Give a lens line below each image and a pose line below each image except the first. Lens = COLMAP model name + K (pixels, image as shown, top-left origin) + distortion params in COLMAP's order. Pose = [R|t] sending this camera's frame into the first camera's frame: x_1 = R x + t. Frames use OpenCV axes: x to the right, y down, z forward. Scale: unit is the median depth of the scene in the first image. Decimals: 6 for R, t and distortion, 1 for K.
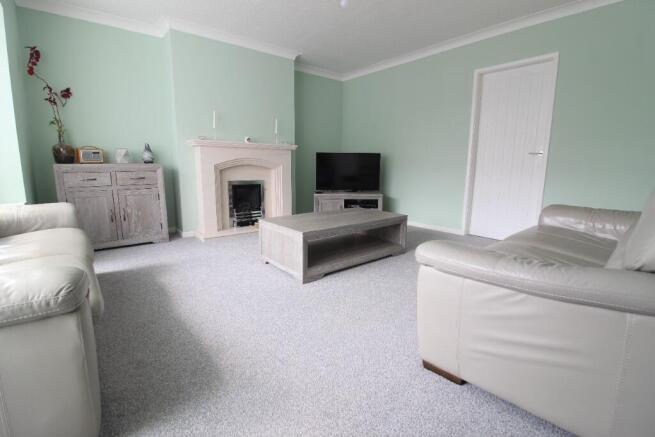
lens RADIAL K [[303.9, 0, 327.9], [0, 303.9, 214.7], [0, 0, 1]] dist [0.002616, -0.010401]
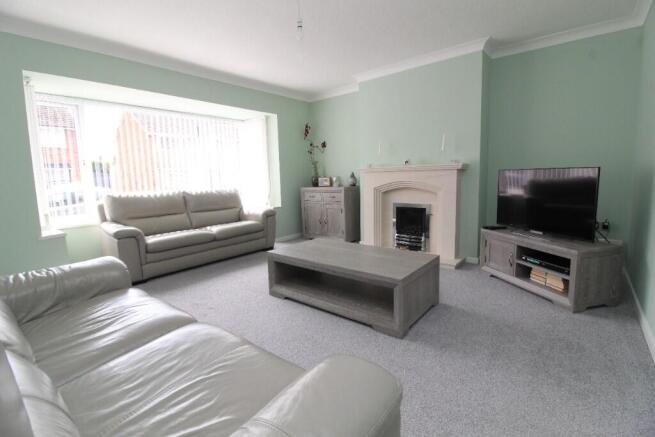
lens RADIAL K [[303.9, 0, 327.9], [0, 303.9, 214.7], [0, 0, 1]] dist [0.002616, -0.010401]
pose [[0.178483, 0.102460, -0.978594, 0.685589], [-0.137781, 0.987367, 0.078249, -0.126555], [0.974249, 0.120866, 0.190345, 0.613808]]
